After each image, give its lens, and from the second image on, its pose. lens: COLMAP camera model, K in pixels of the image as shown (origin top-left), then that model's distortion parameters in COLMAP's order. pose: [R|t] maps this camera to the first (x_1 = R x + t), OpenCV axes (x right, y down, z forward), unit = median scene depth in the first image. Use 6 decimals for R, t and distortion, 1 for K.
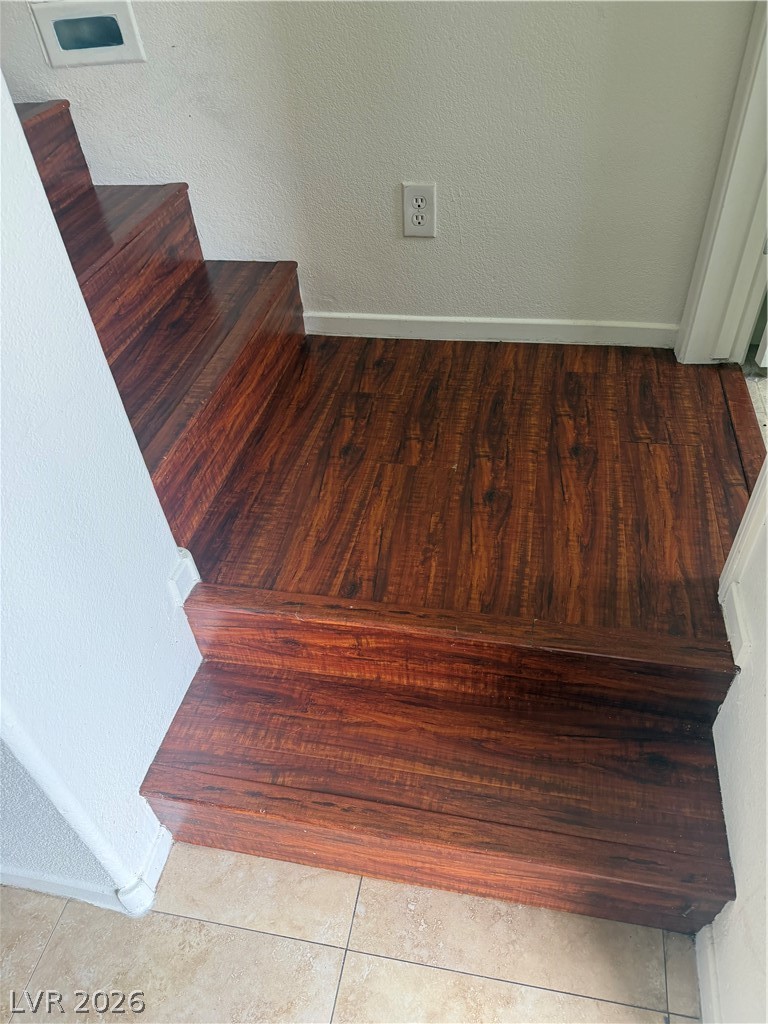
lens RADIAL K [[729.0, 0, 381.1], [0, 729.0, 512.4], [0, 0, 1]] dist [0.001041, -0.007300]
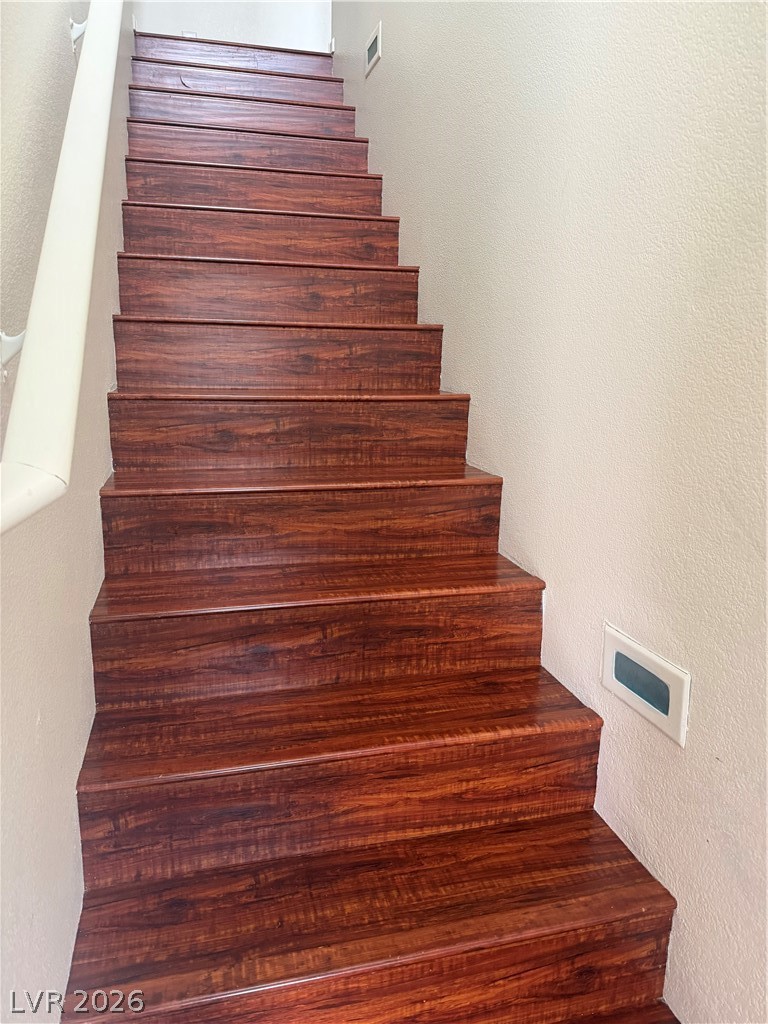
lens RADIAL K [[729.0, 0, 383.3], [0, 729.0, 511.4], [0, 0, 1]] dist [0.001041, -0.007300]
pose [[0.442555, 0.271114, -0.854776, 0.095153], [-0.637861, 0.765158, -0.087558, -0.537918], [0.630301, 0.583978, 0.511557, 0.307344]]
